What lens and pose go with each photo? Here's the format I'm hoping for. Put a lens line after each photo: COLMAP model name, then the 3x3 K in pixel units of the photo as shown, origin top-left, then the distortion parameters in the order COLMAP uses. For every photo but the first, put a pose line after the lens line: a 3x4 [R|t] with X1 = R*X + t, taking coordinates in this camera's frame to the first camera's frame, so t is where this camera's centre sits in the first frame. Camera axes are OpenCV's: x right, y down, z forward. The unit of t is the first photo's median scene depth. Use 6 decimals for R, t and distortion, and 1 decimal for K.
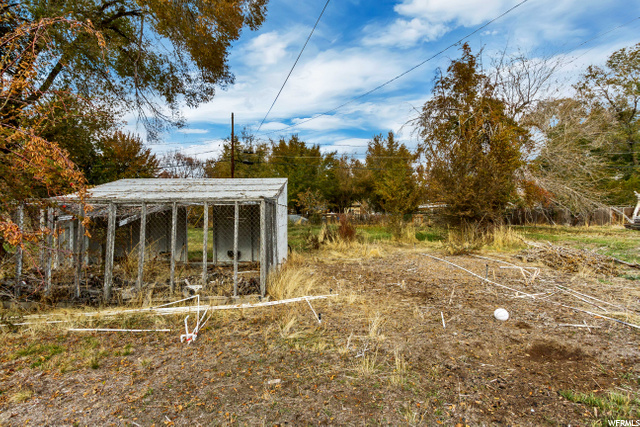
lens RADIAL K [[307.0, 0, 319.4], [0, 307.0, 219.1], [0, 0, 1]] dist [-0.003106, -0.000195]
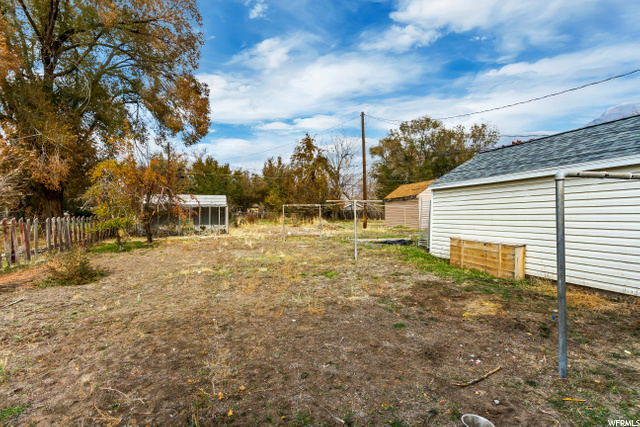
lens RADIAL K [[307.0, 0, 319.4], [0, 307.0, 219.1], [0, 0, 1]] dist [-0.003106, -0.000195]
pose [[0.947370, -0.000641, 0.320140, -0.061125], [0.002082, 0.999989, -0.004159, 0.019622], [-0.320134, 0.004606, 0.947361, -0.497111]]
